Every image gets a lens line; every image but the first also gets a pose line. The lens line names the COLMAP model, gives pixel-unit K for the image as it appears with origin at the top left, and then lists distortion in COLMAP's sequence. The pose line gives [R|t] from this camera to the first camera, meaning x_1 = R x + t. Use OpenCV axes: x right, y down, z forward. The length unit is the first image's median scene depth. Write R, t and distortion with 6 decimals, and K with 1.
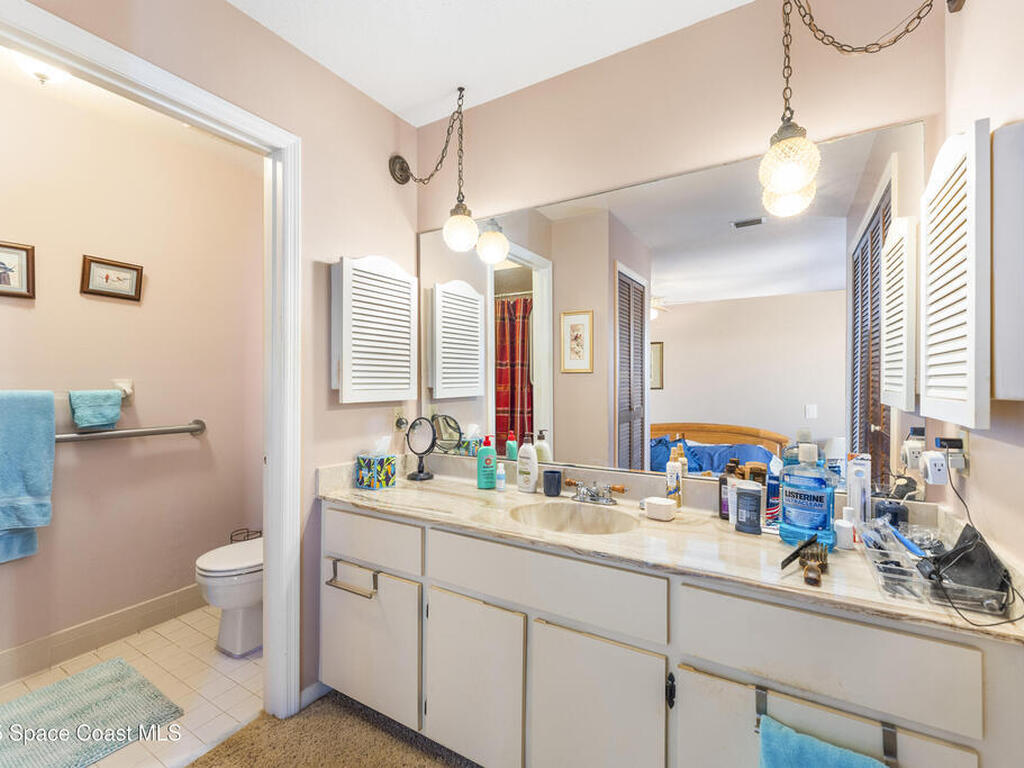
lens RADIAL K [[463.4, 0, 510.4], [0, 463.4, 382.4], [0, 0, 1]] dist [-0.003362, 0.000522]
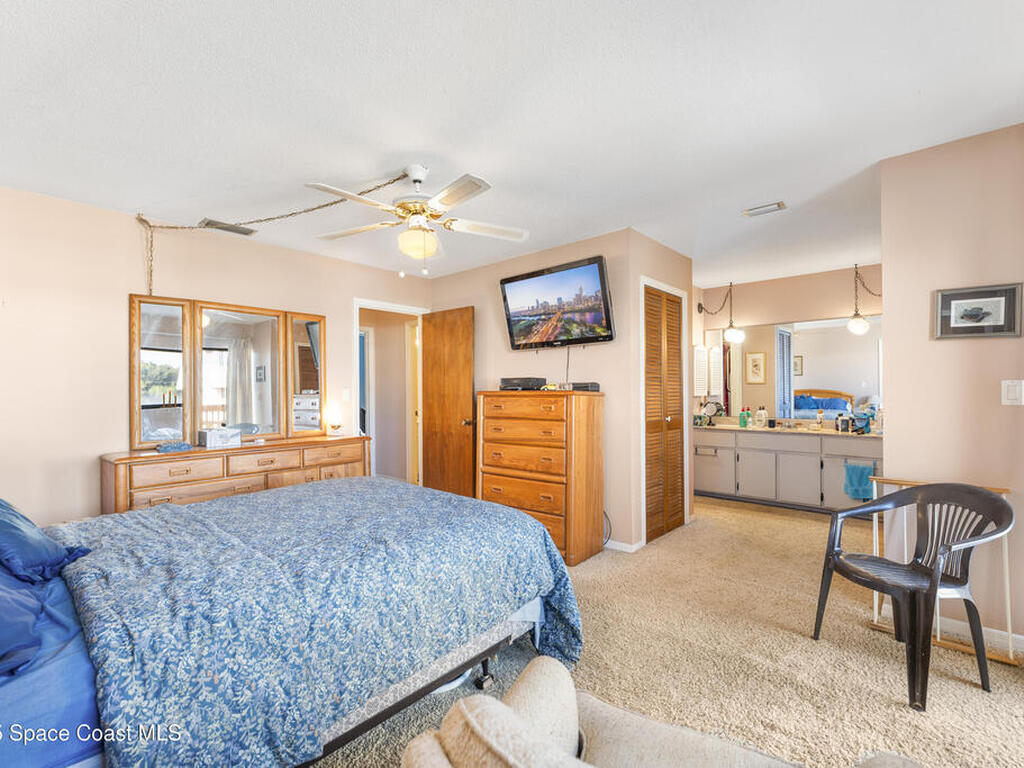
lens RADIAL K [[463.4, 0, 513.8], [0, 463.4, 389.2], [0, 0, 1]] dist [-0.003362, 0.000522]
pose [[0.980647, -0.006892, -0.195661, -1.069700], [0.006794, 0.999976, -0.001168, -0.004187], [0.195664, -0.000184, 0.980671, -2.493012]]
